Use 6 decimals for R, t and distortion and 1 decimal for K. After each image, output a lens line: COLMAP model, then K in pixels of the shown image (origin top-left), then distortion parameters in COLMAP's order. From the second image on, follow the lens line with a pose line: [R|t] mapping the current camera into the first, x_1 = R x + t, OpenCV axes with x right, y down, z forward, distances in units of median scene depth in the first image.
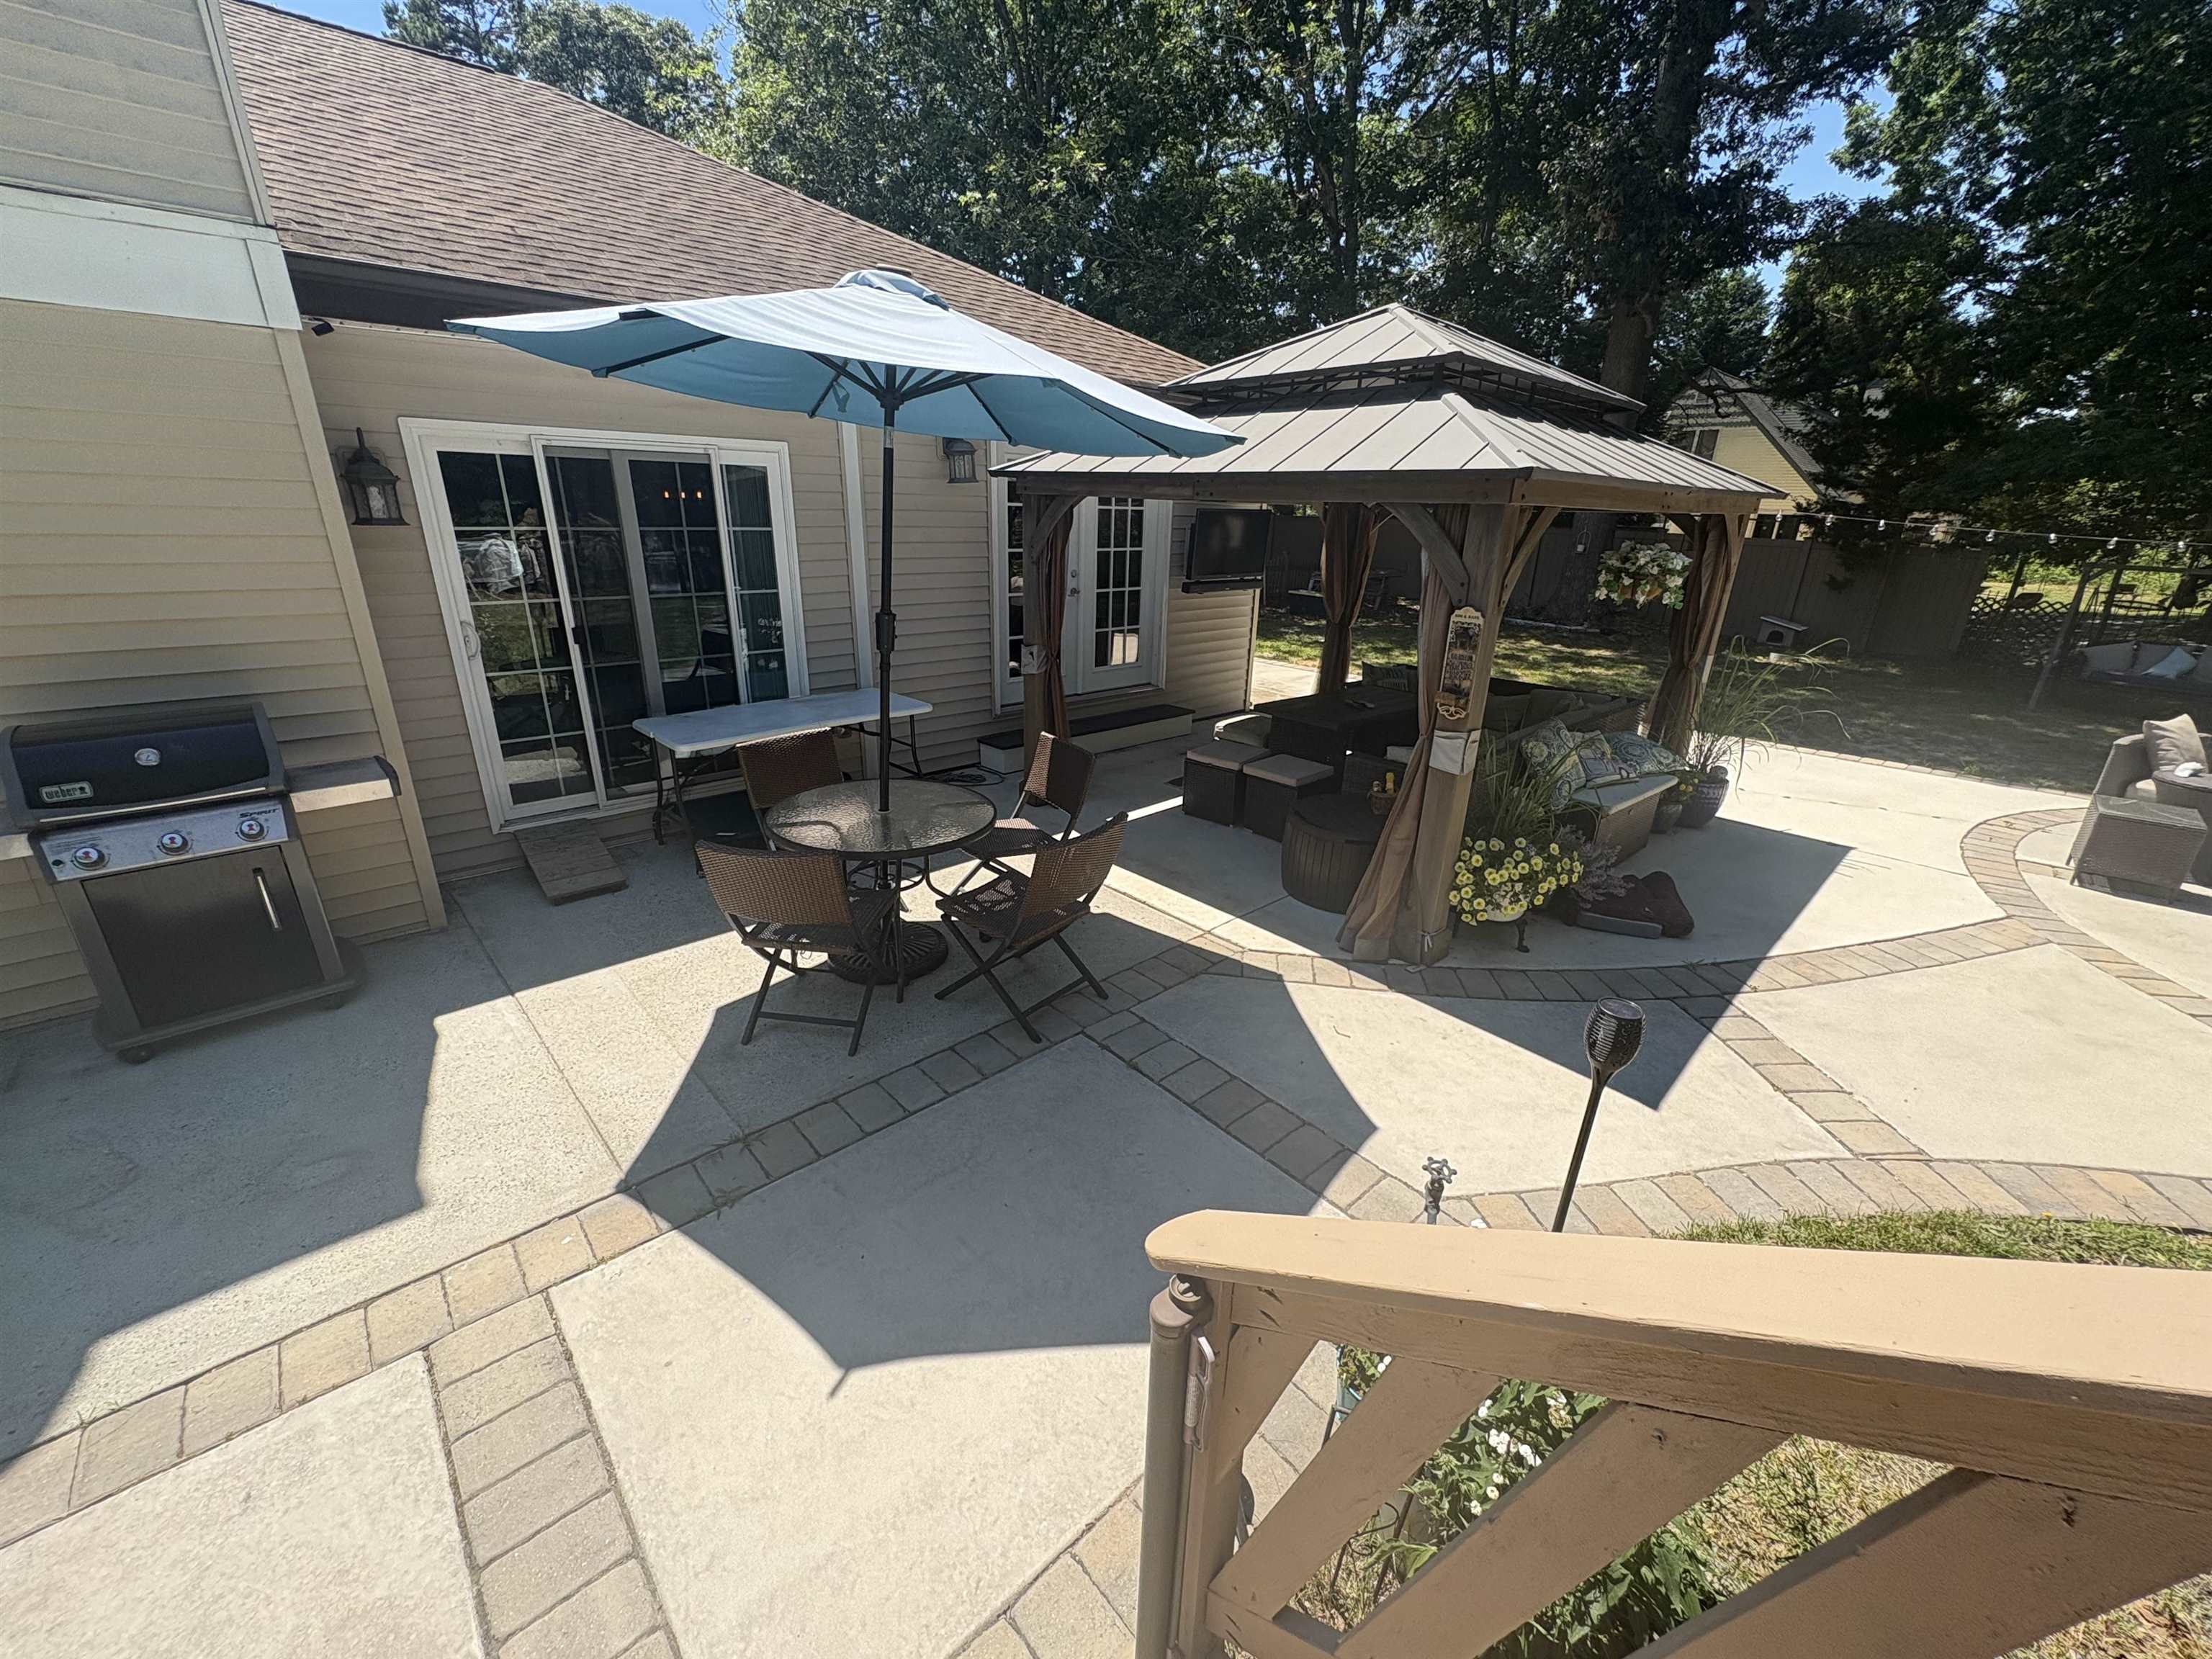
lens RADIAL K [[879.2, 0, 1105.8], [0, 879.2, 833.7], [0, 0, 1]] dist [-0.000825, 0.000234]
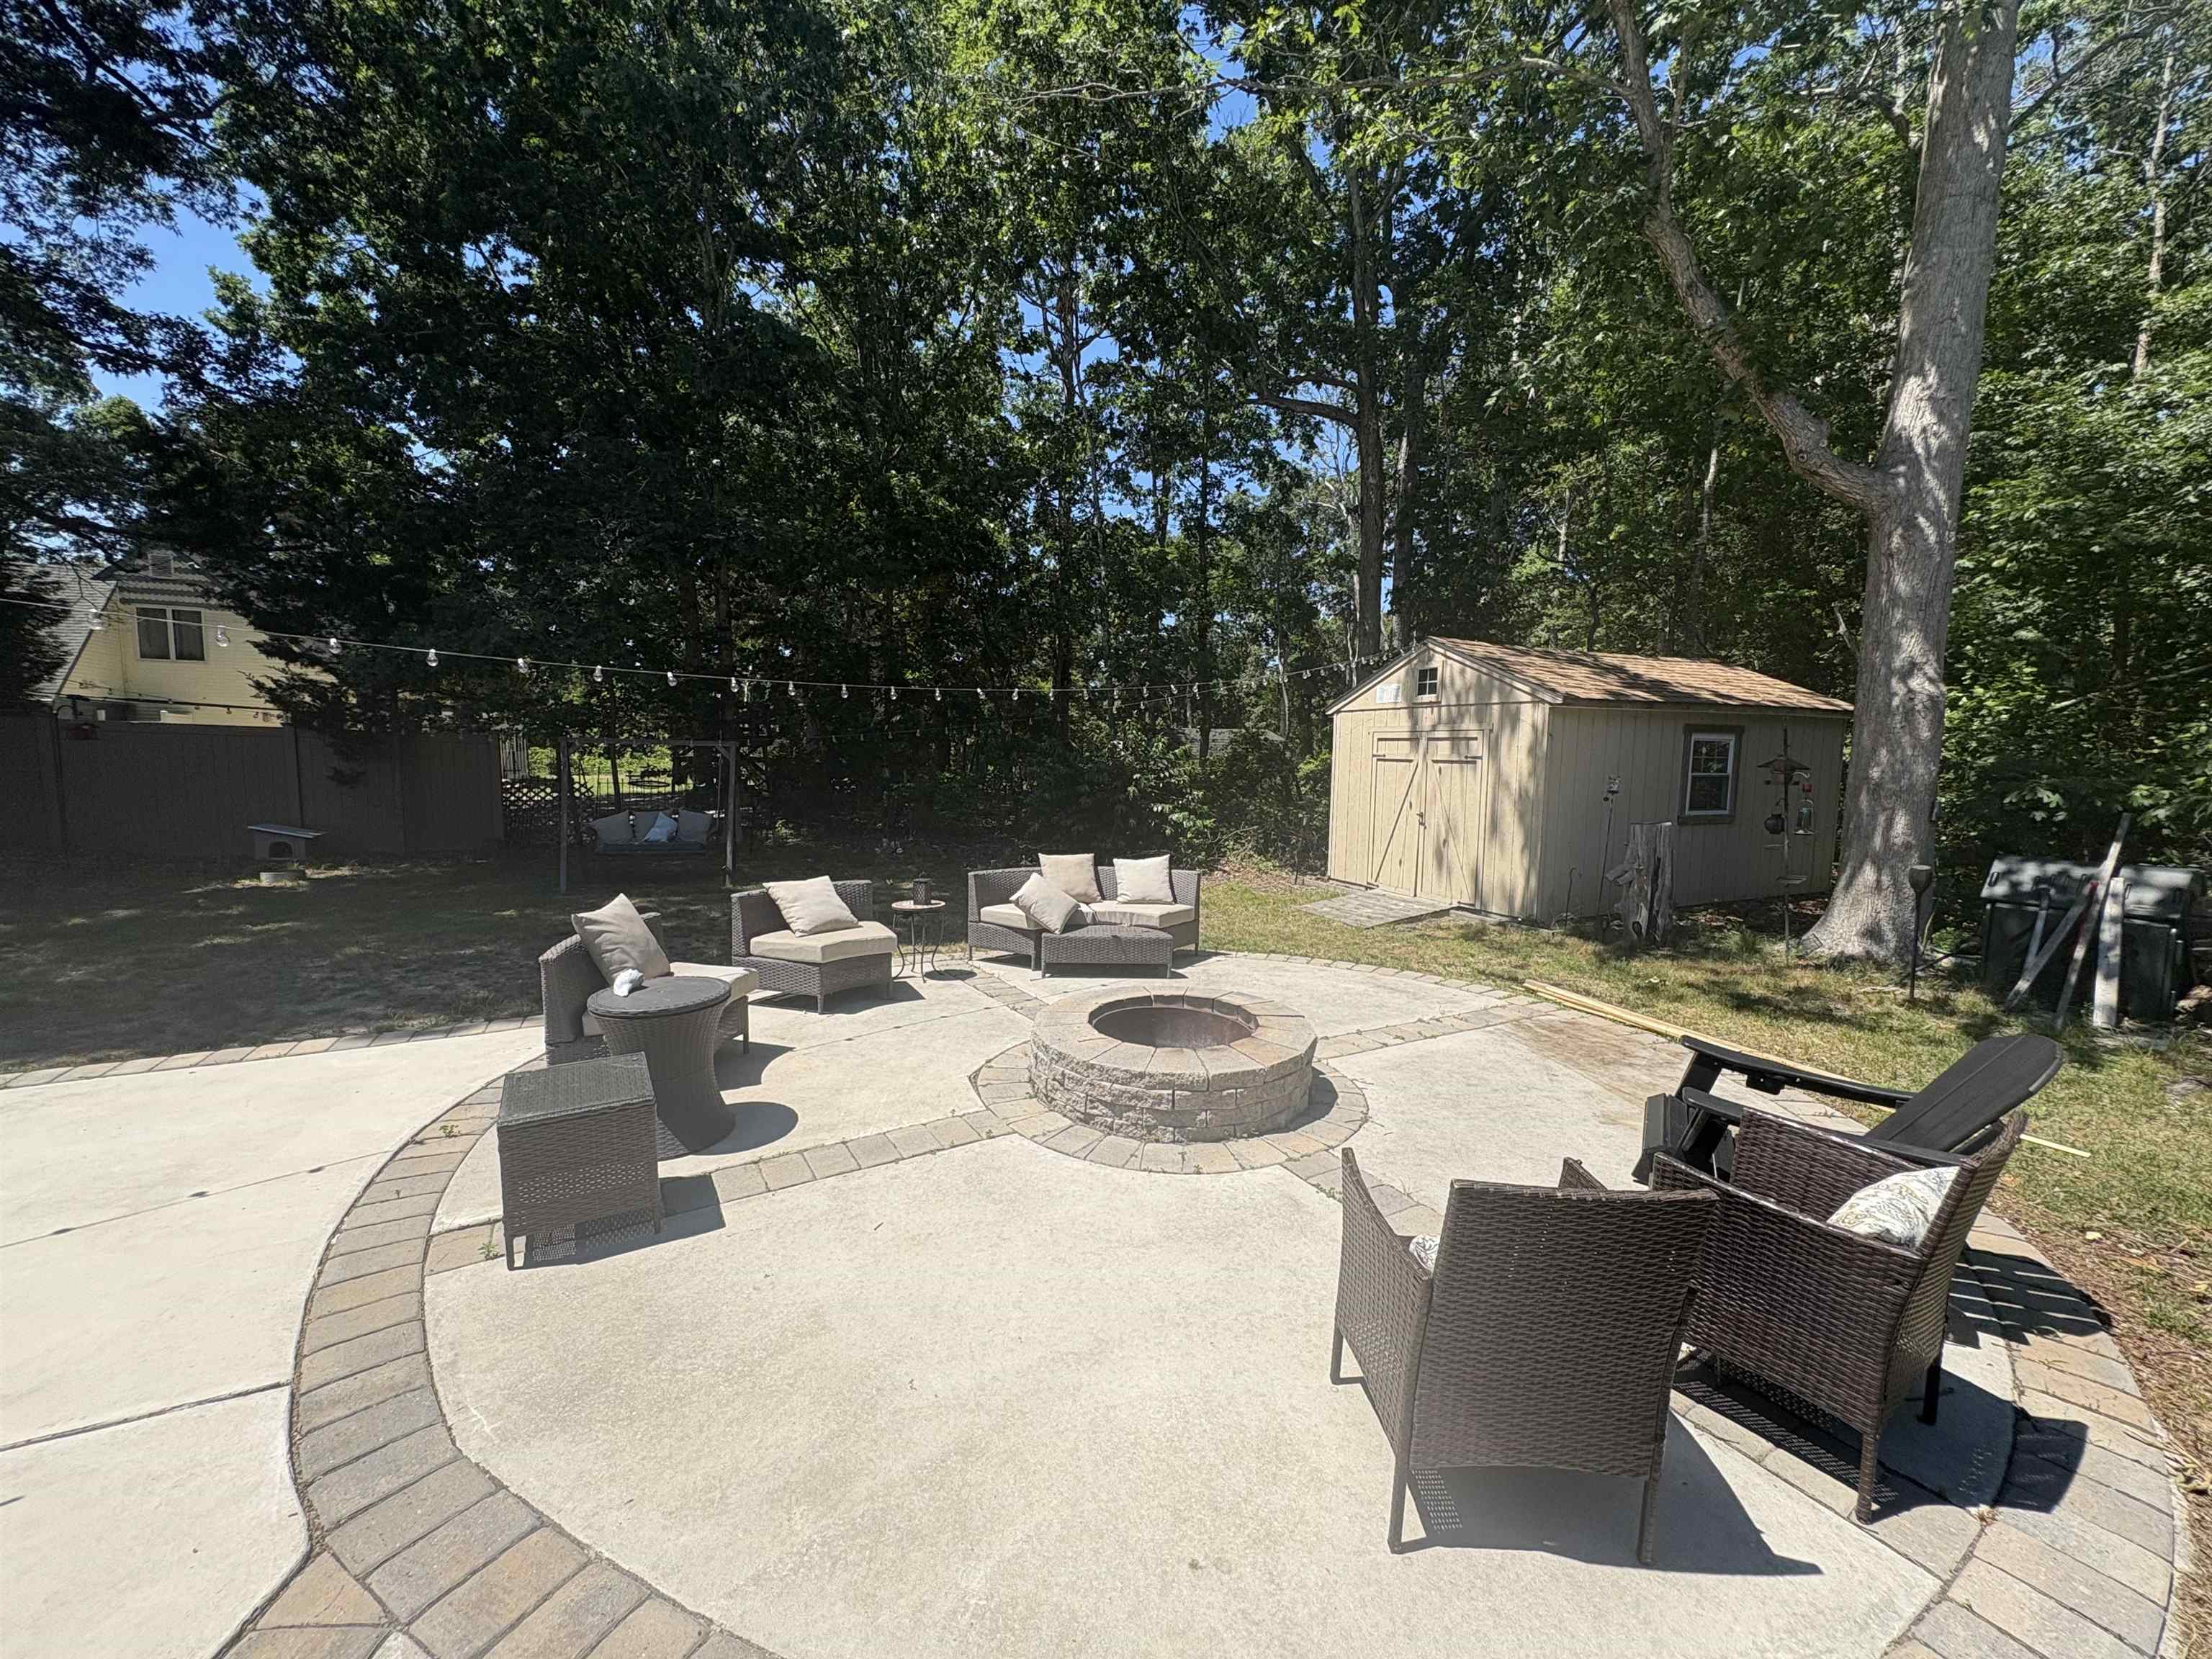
lens RADIAL K [[879.2, 0, 1105.8], [0, 879.2, 833.7], [0, 0, 1]] dist [-0.000825, 0.000234]
pose [[0.263646, -0.108955, 0.958446, 0.636843], [0.323725, 0.945971, 0.018488, -0.066590], [-0.908677, 0.305399, 0.284673, 0.403032]]
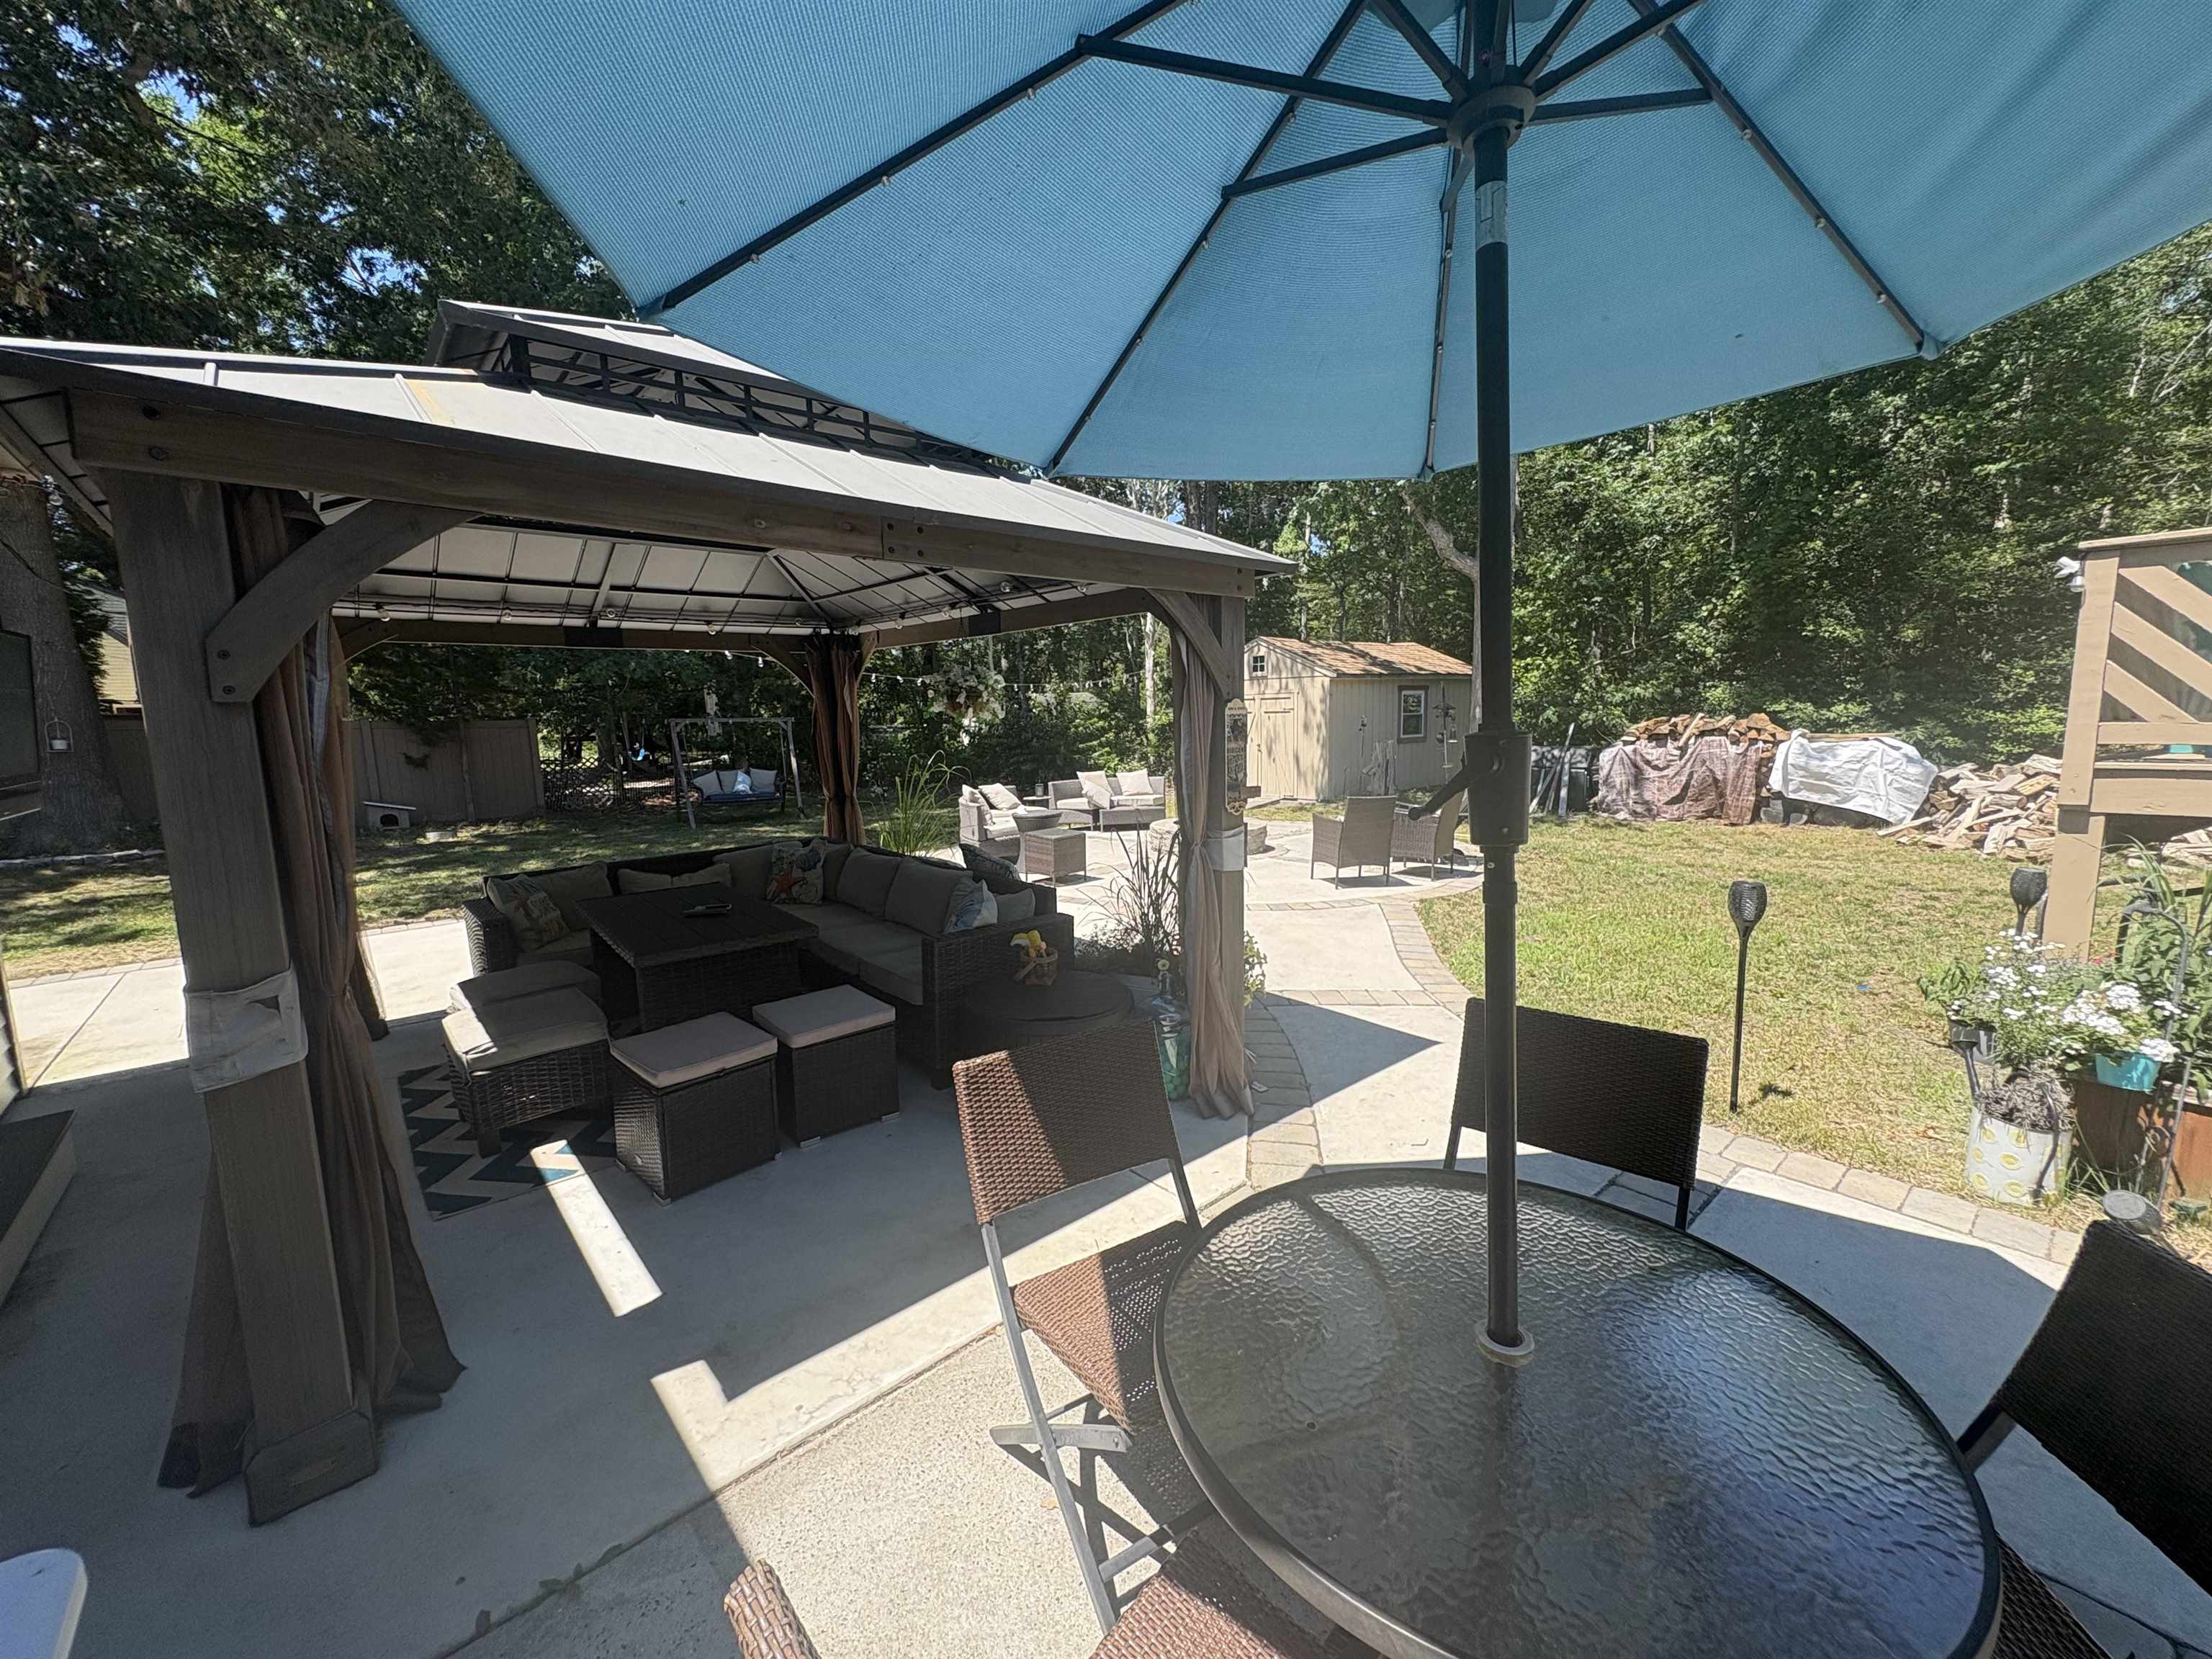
lens RADIAL K [[886.9, 0, 1102.5], [0, 886.9, 832.2], [0, 0, 1]] dist [0.000452, 0.000476]
pose [[0.014265, -0.155638, 0.987711, -0.351705], [0.367345, 0.919550, 0.139592, -0.189109], [-0.929975, 0.360840, 0.070290, 0.677383]]
